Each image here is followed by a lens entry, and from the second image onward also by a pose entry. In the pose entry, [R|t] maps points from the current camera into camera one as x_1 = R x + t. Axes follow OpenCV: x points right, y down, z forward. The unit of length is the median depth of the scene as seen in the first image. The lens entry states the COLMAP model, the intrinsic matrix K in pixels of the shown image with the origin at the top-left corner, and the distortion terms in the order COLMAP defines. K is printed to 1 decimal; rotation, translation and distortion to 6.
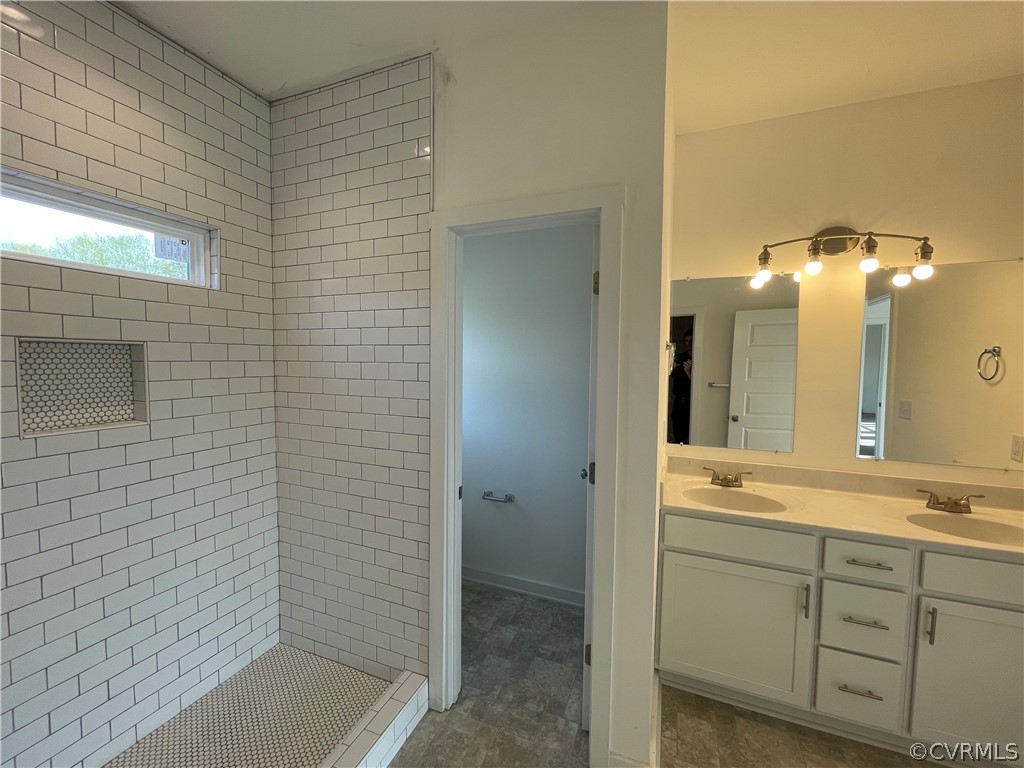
lens RADIAL K [[412.5, 0, 512.0], [0, 412.5, 382.0], [0, 0, 1]] dist [-0.002334, 0.000559]
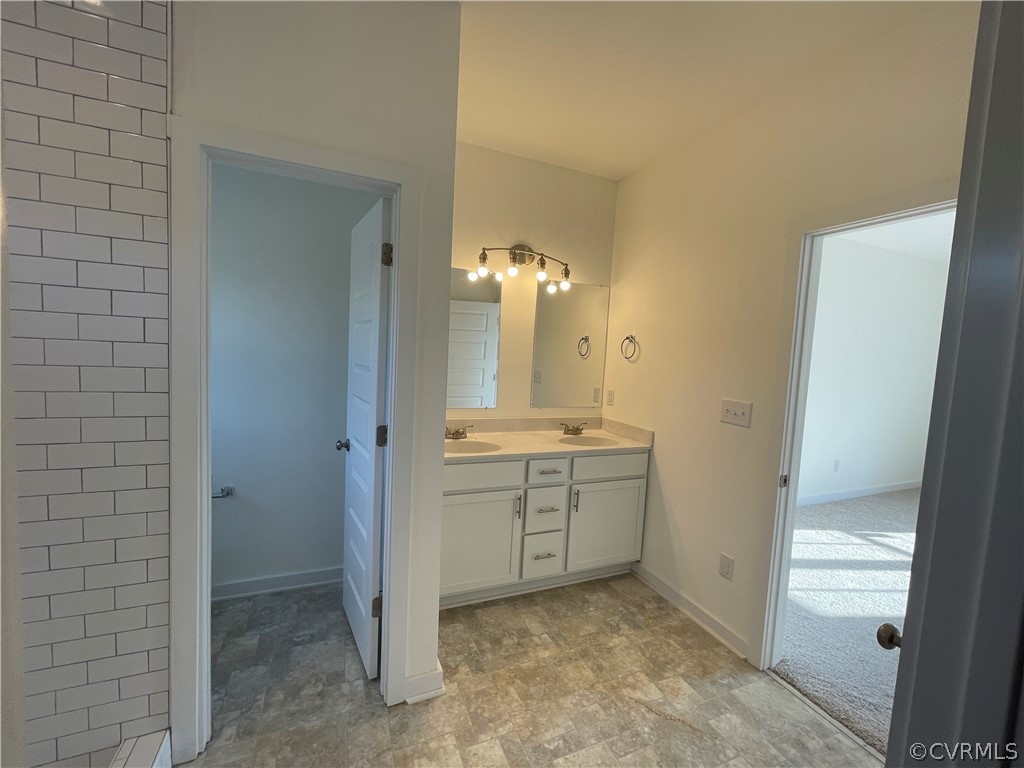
lens RADIAL K [[412.5, 0, 509.0], [0, 412.5, 380.0], [0, 0, 1]] dist [-0.002334, 0.000559]
pose [[0.704780, -0.025840, 0.708955, -0.284136], [-0.006132, 0.999077, 0.042510, 0.027965], [-0.709399, -0.034308, 0.703971, 0.029025]]
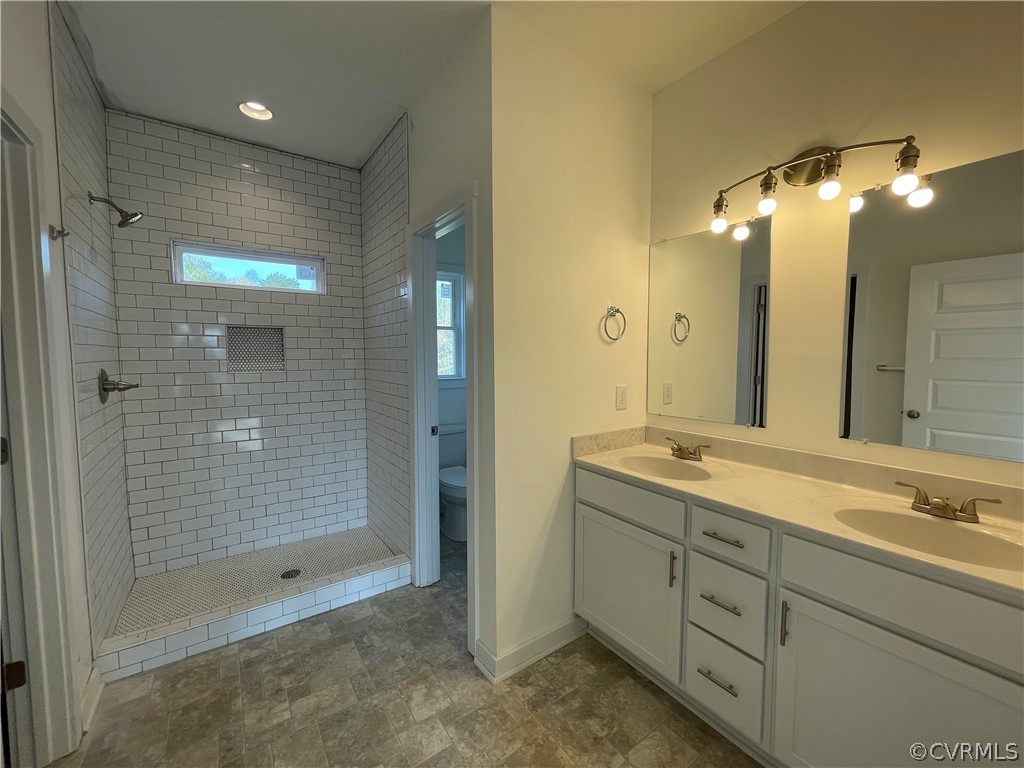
lens RADIAL K [[412.5, 0, 512.5], [0, 412.5, 381.7], [0, 0, 1]] dist [-0.002334, 0.000559]
pose [[0.843849, 0.023964, -0.536045, 0.818854], [-0.019373, 0.999712, 0.014195, 0.087048], [0.536230, -0.001594, 0.844070, 0.006555]]
